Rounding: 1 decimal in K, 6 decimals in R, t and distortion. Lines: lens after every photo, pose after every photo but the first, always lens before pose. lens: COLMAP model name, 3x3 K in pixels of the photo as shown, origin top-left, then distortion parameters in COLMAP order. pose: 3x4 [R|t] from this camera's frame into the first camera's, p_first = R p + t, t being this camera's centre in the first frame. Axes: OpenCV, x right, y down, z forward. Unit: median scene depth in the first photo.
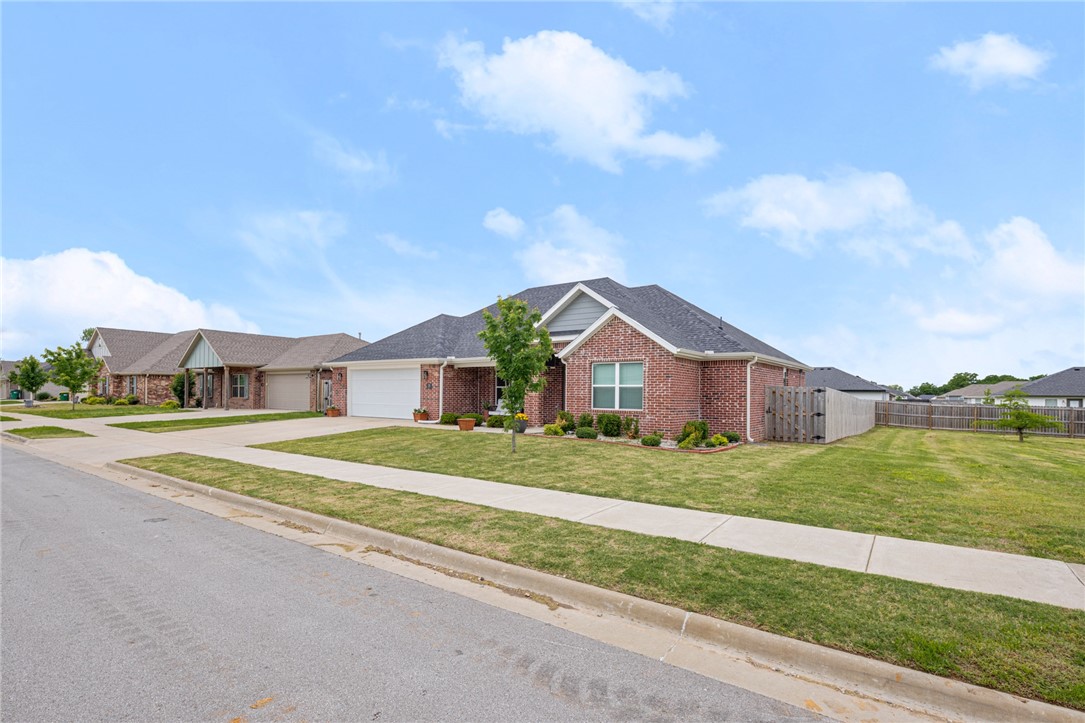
lens RADIAL K [[532.5, 0, 540.6], [0, 532.5, 391.9], [0, 0, 1]] dist [-0.000664, -0.000224]
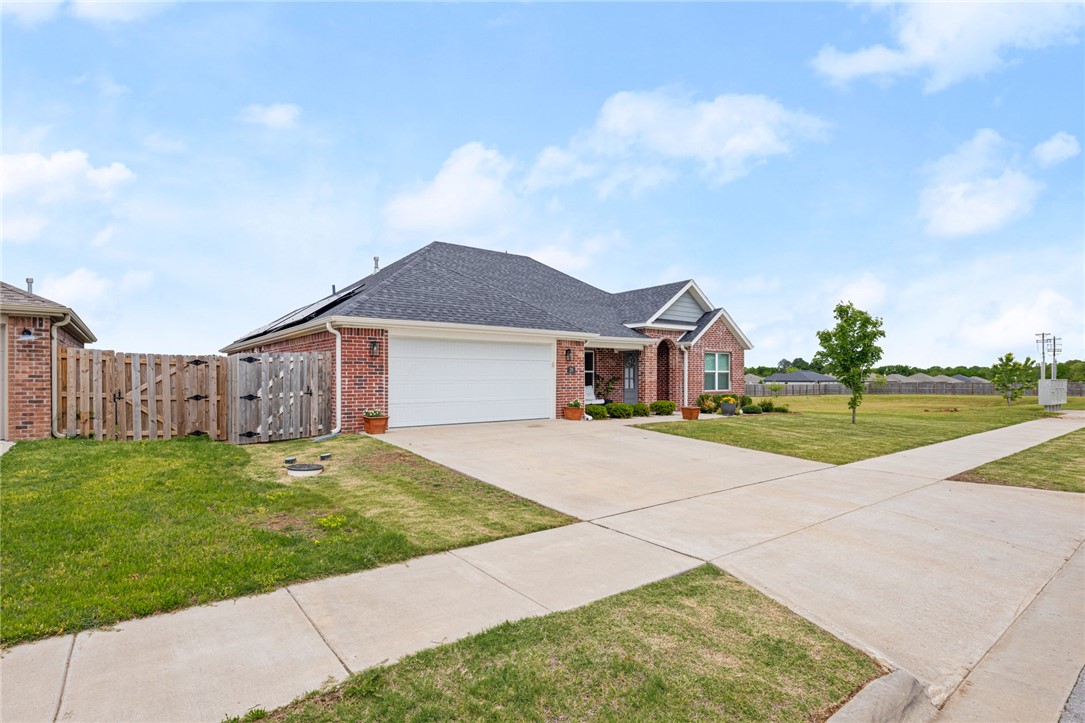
lens RADIAL K [[524.2, 0, 538.6], [0, 524.2, 376.3], [0, 0, 1]] dist [-0.000320, -0.000214]
pose [[0.282417, -0.009483, 0.959245, -0.942930], [-0.000766, 0.999949, 0.010111, -0.010349], [-0.959292, -0.003591, 0.282395, 0.864619]]
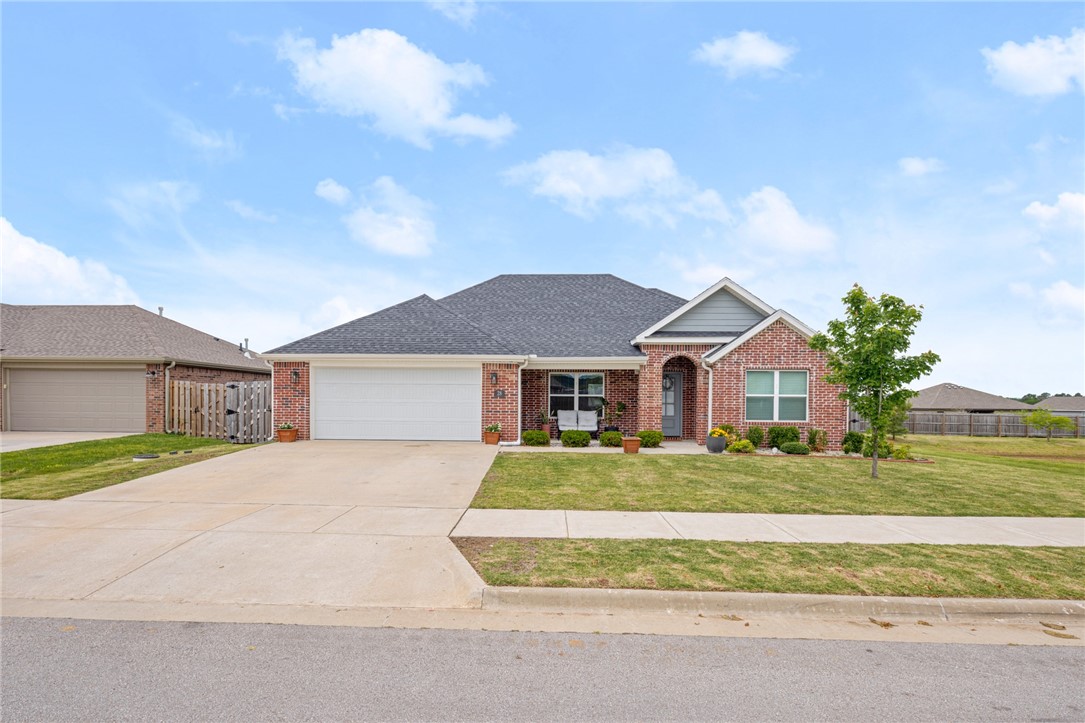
lens RADIAL K [[533.3, 0, 539.6], [0, 533.3, 405.1], [0, 0, 1]] dist [0.001932, -0.000100]
pose [[0.825605, -0.008067, 0.564191, -0.590114], [-0.001351, 0.999867, 0.016273, -0.007765], [-0.564247, -0.014198, 0.825484, 0.383210]]
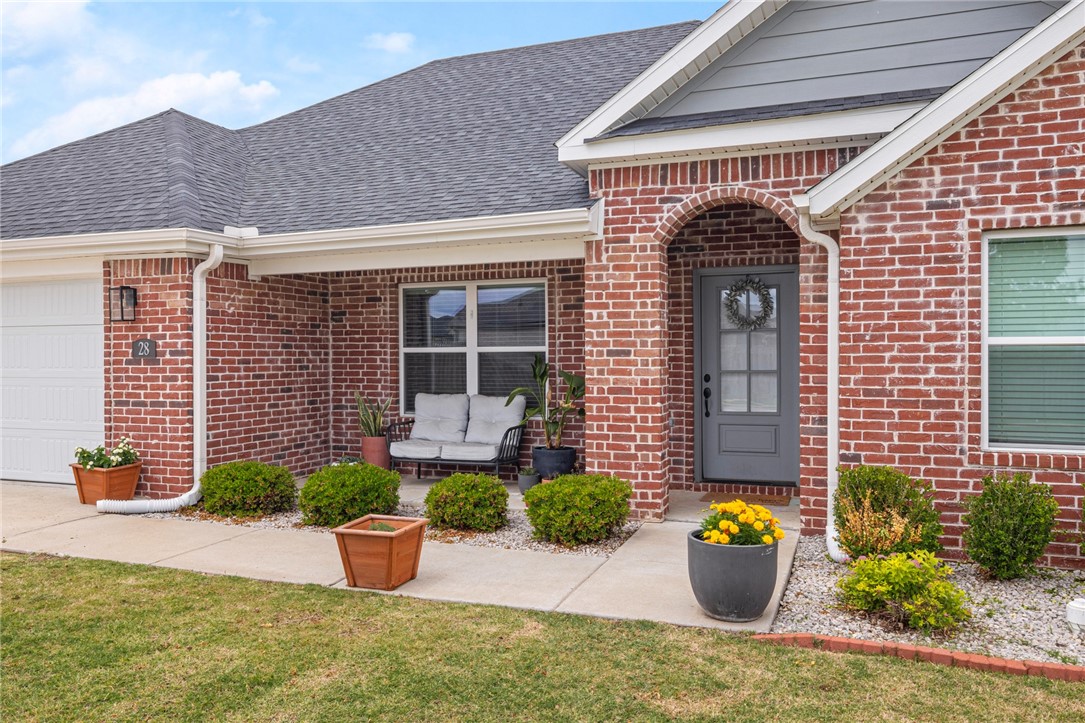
lens RADIAL K [[856.0, 0, 525.9], [0, 856.0, 357.6], [0, 0, 1]] dist [0.000428, 0.000842]
pose [[0.969251, -0.016080, 0.245547, -0.141531], [0.014189, 0.999855, 0.009466, -0.009137], [-0.245664, -0.005691, 0.969338, 0.601427]]
